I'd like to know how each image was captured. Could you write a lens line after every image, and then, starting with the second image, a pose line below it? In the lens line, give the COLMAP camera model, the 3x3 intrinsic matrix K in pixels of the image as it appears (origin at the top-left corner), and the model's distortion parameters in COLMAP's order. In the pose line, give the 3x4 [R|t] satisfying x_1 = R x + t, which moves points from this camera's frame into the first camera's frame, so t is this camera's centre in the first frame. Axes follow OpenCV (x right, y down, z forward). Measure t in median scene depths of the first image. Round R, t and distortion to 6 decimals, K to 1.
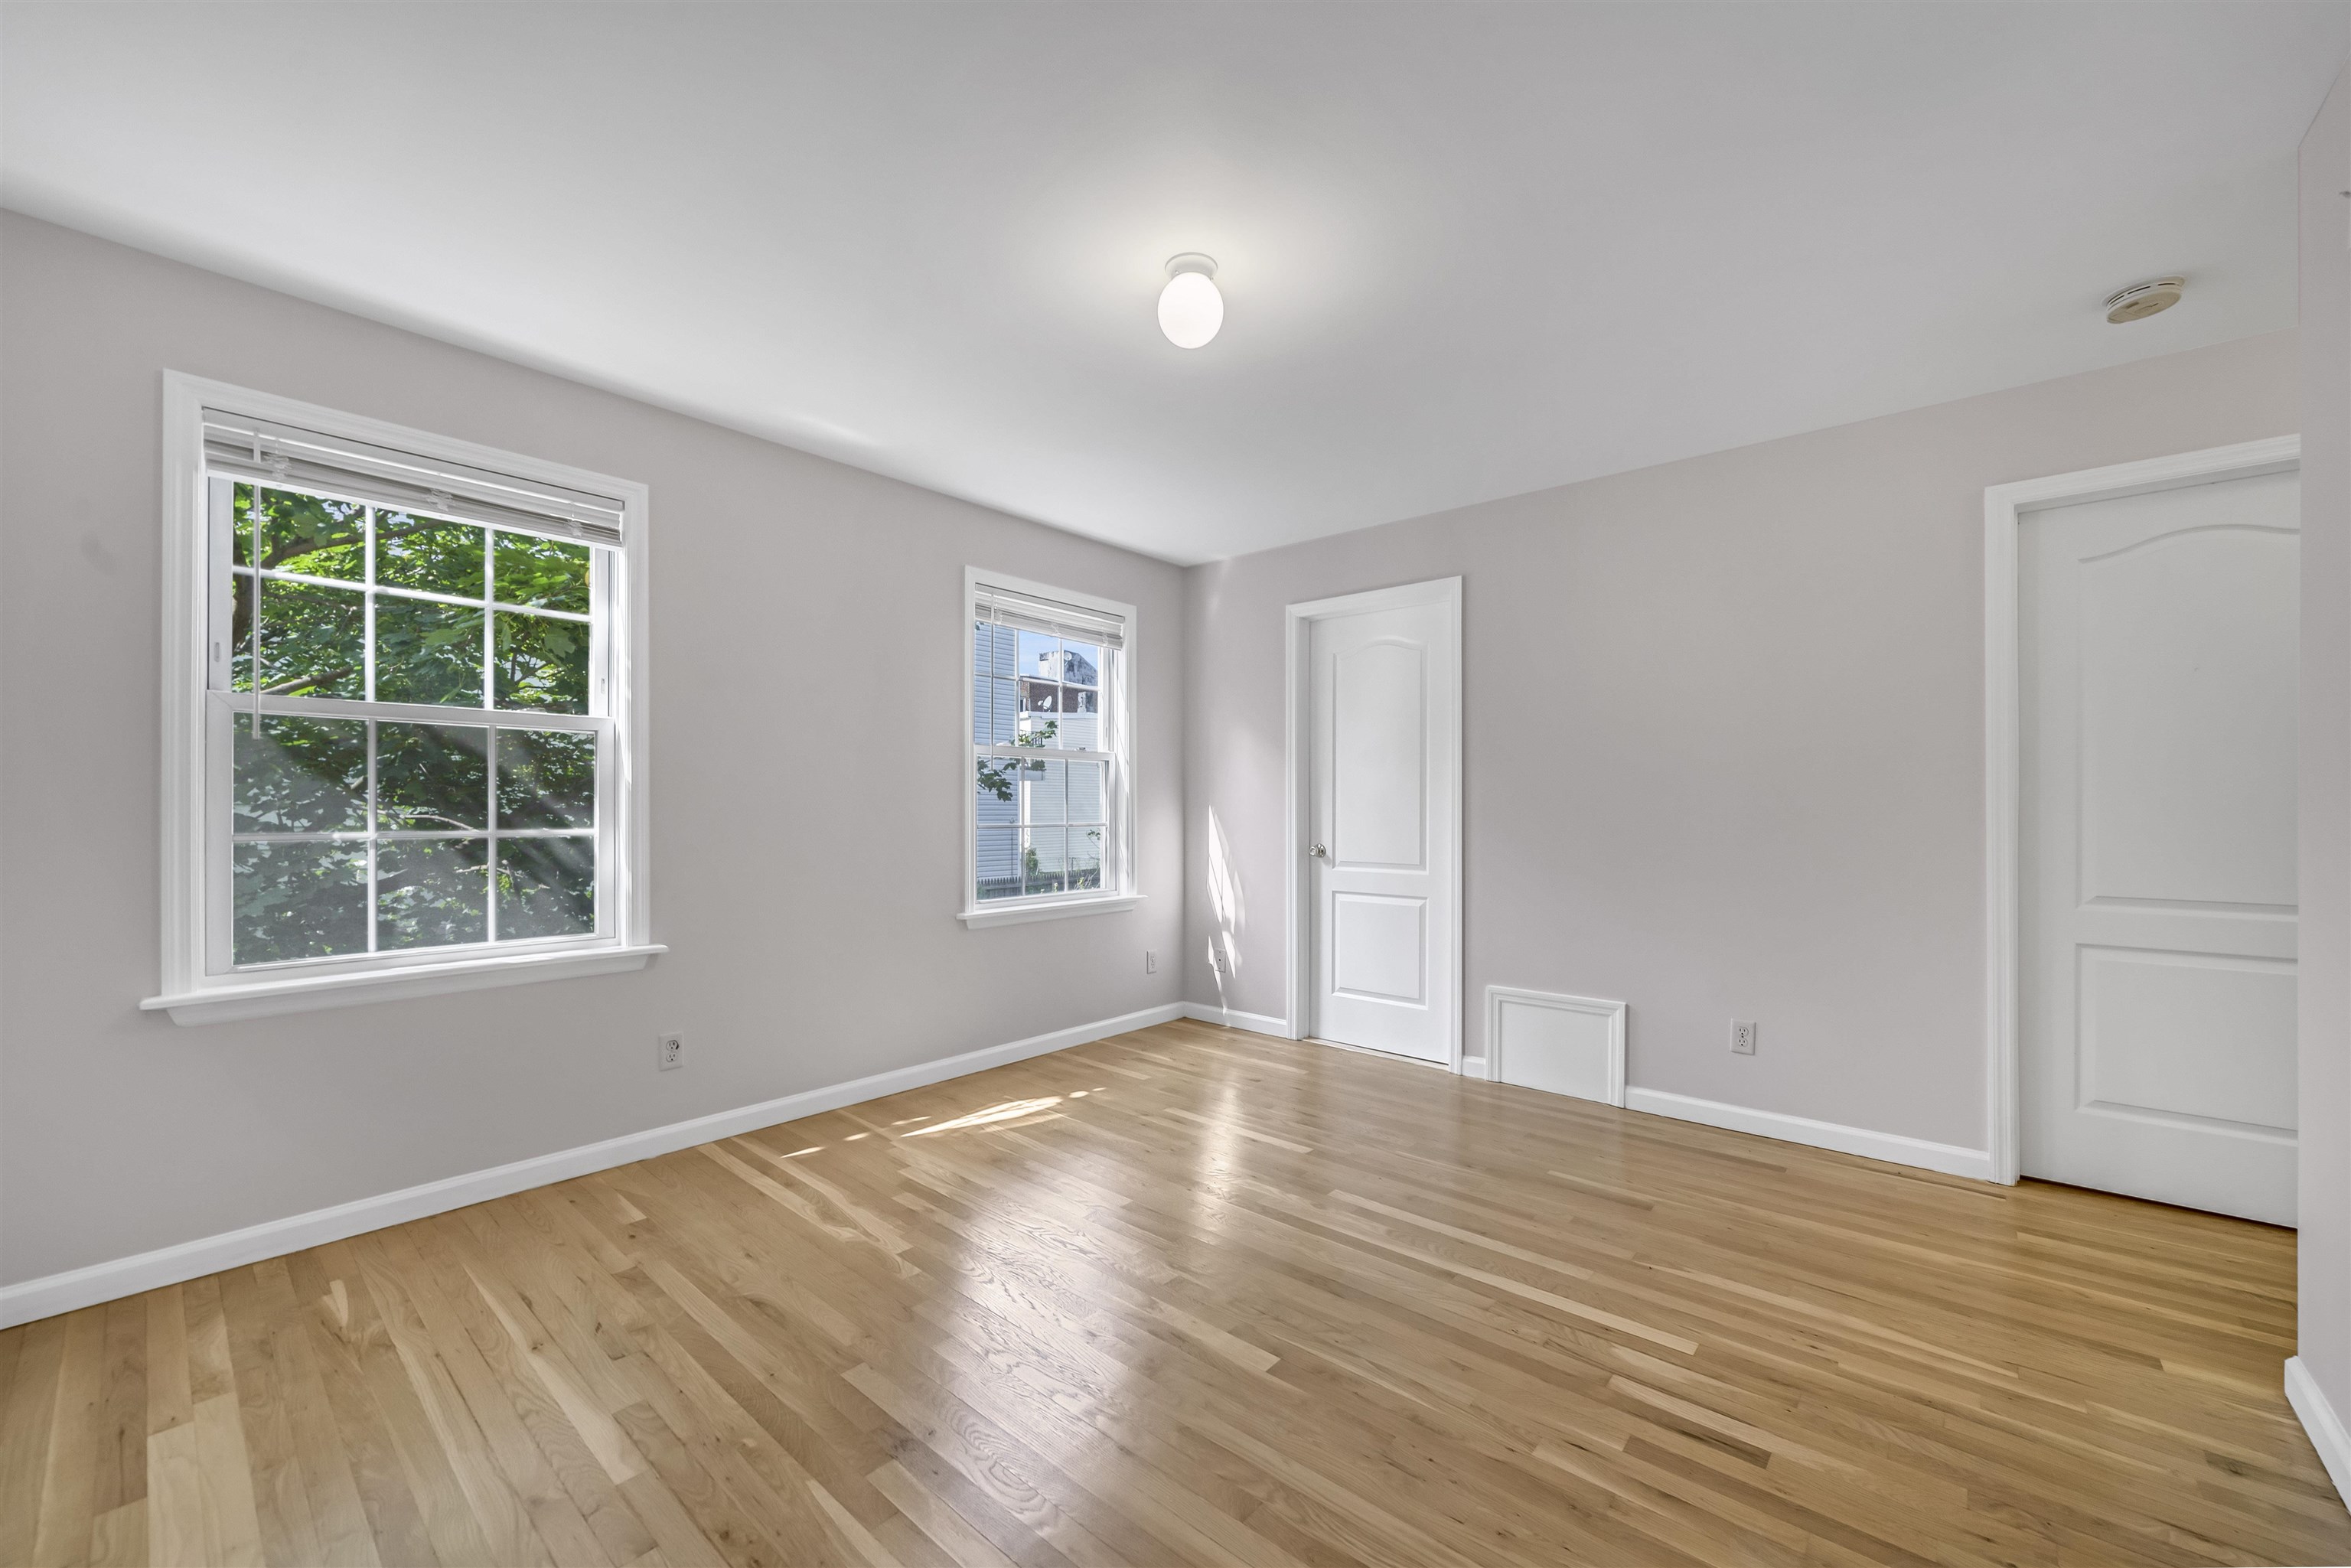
lens RADIAL K [[914.1, 0, 1164.0], [0, 914.1, 802.2], [0, 0, 1]] dist [-0.003137, 0.000591]
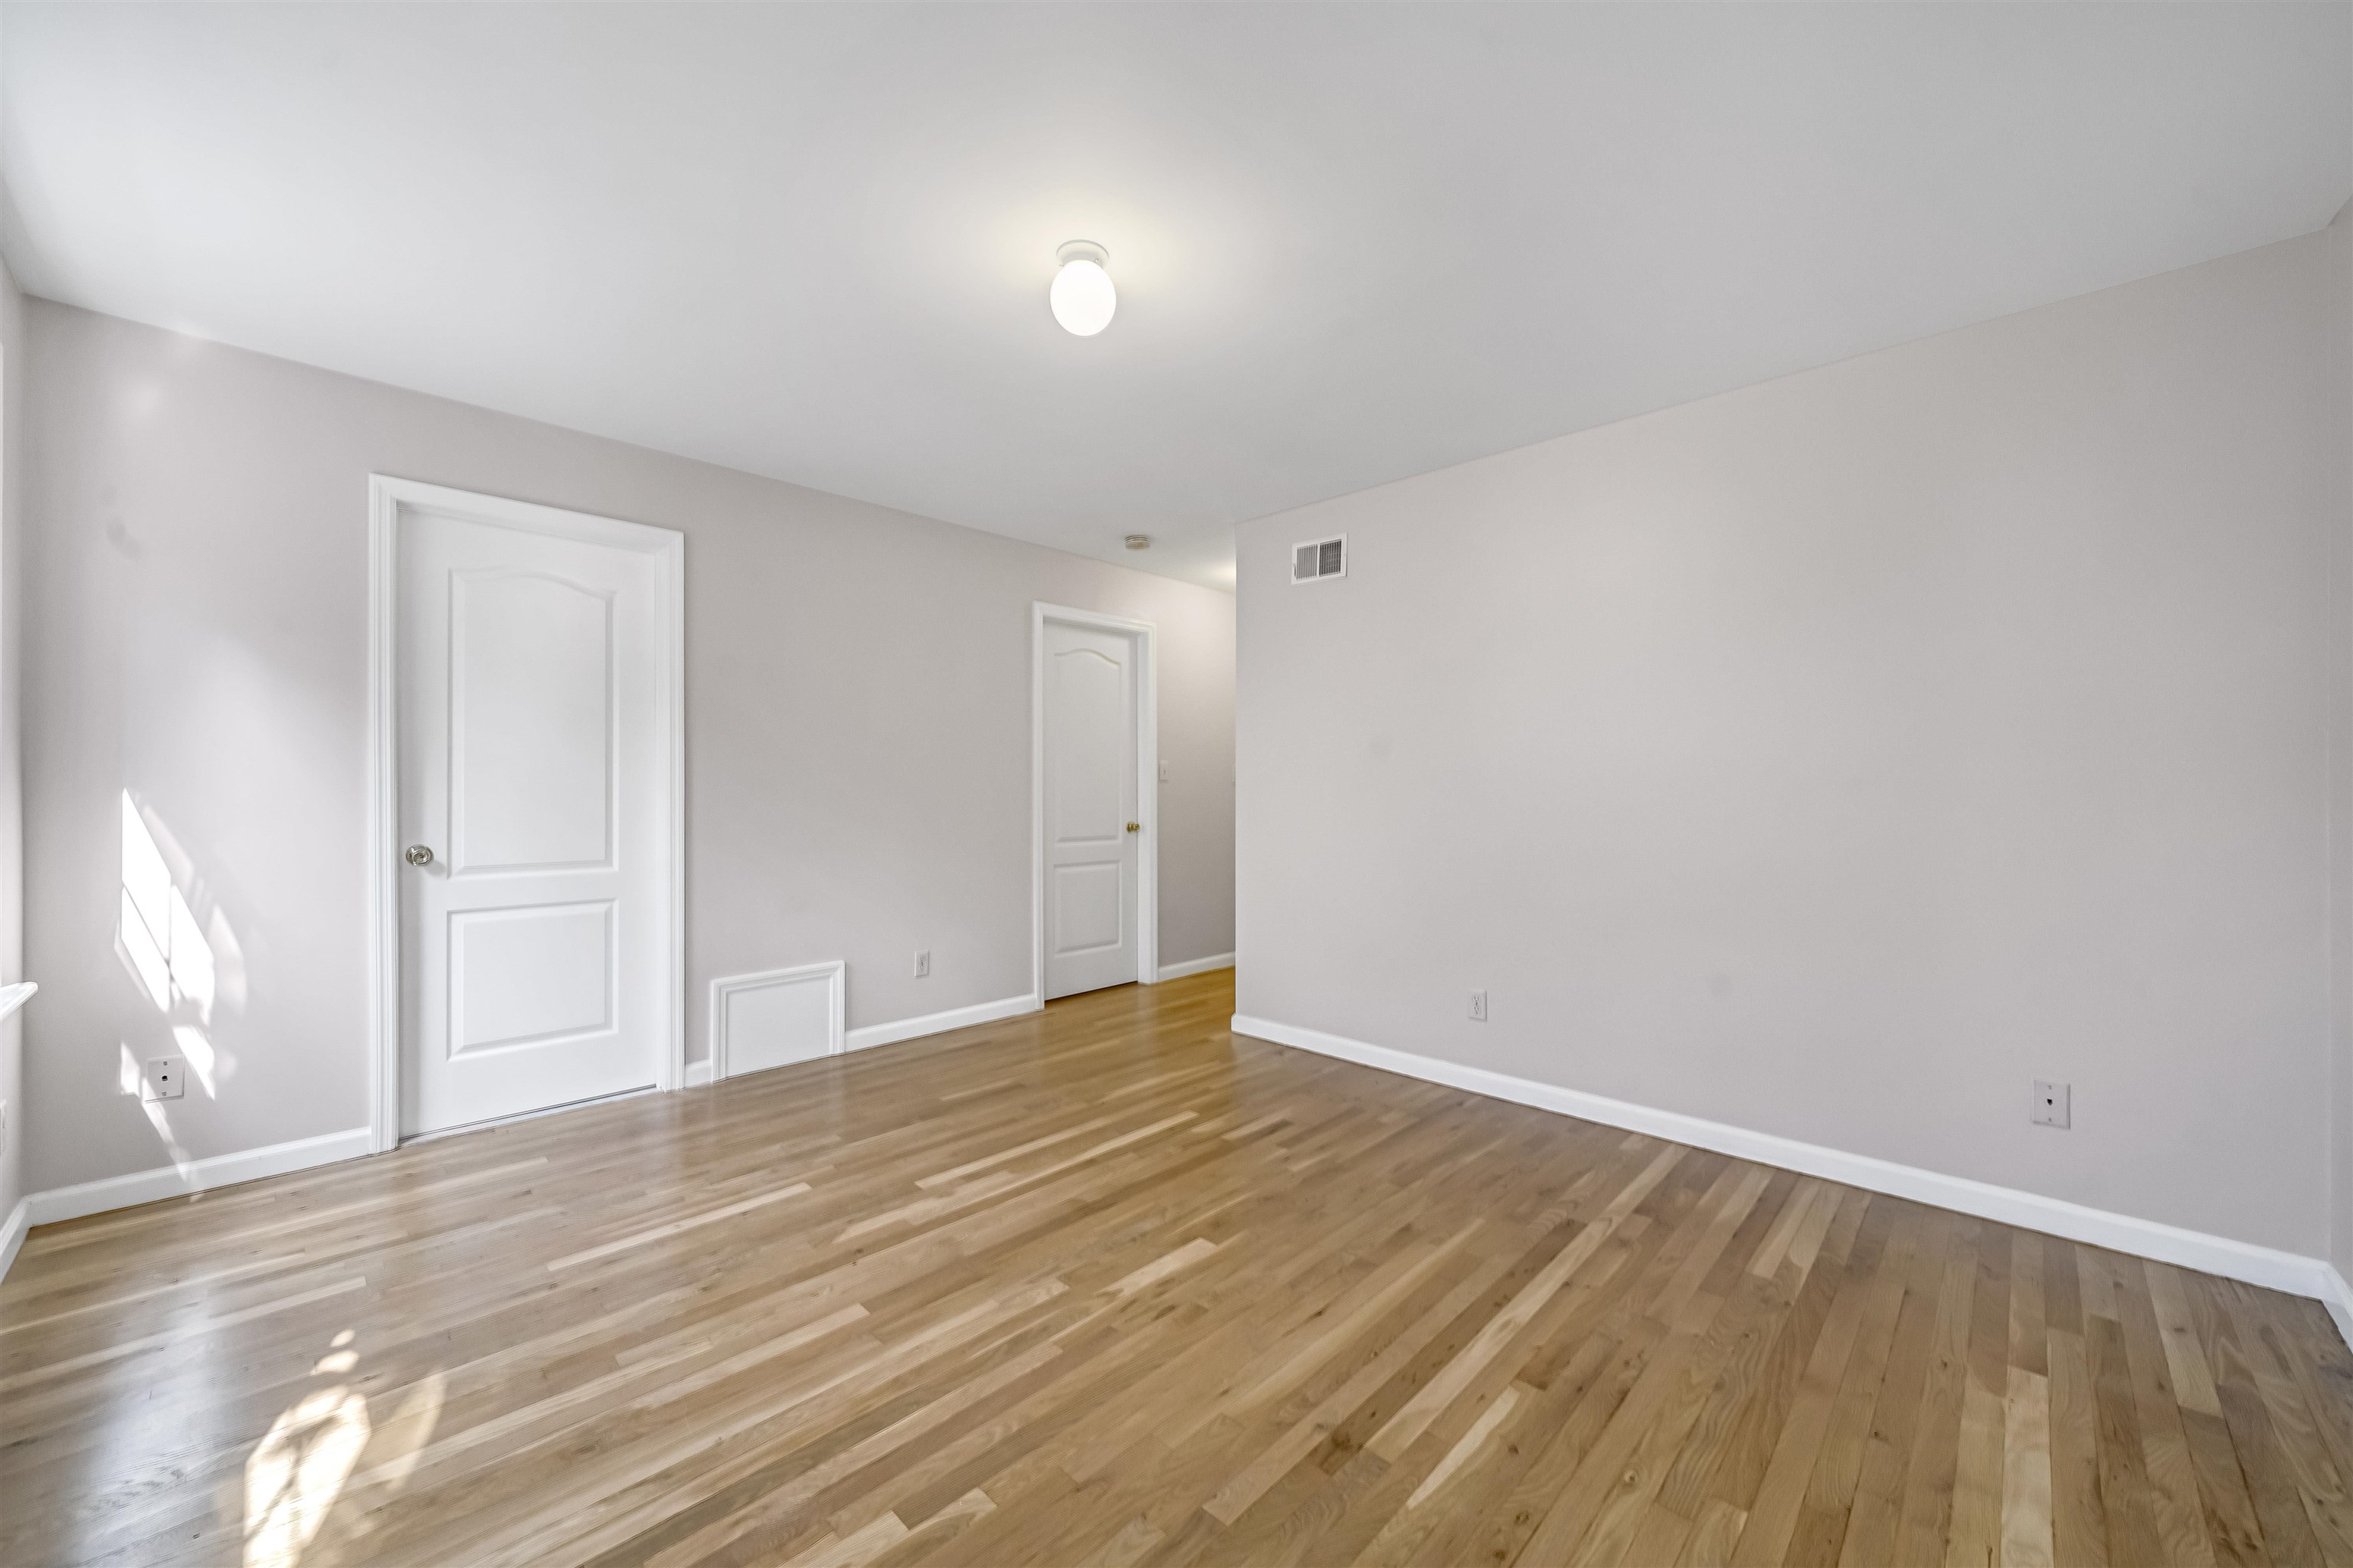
lens RADIAL K [[915.0, 0, 1151.8], [0, 915.0, 783.2], [0, 0, 1]] dist [-0.003137, 0.000591]
pose [[0.049575, 0.003982, 0.998762, -0.556420], [-0.003033, 0.999988, -0.003836, 0.000955], [-0.998766, -0.002839, 0.049586, 0.504545]]
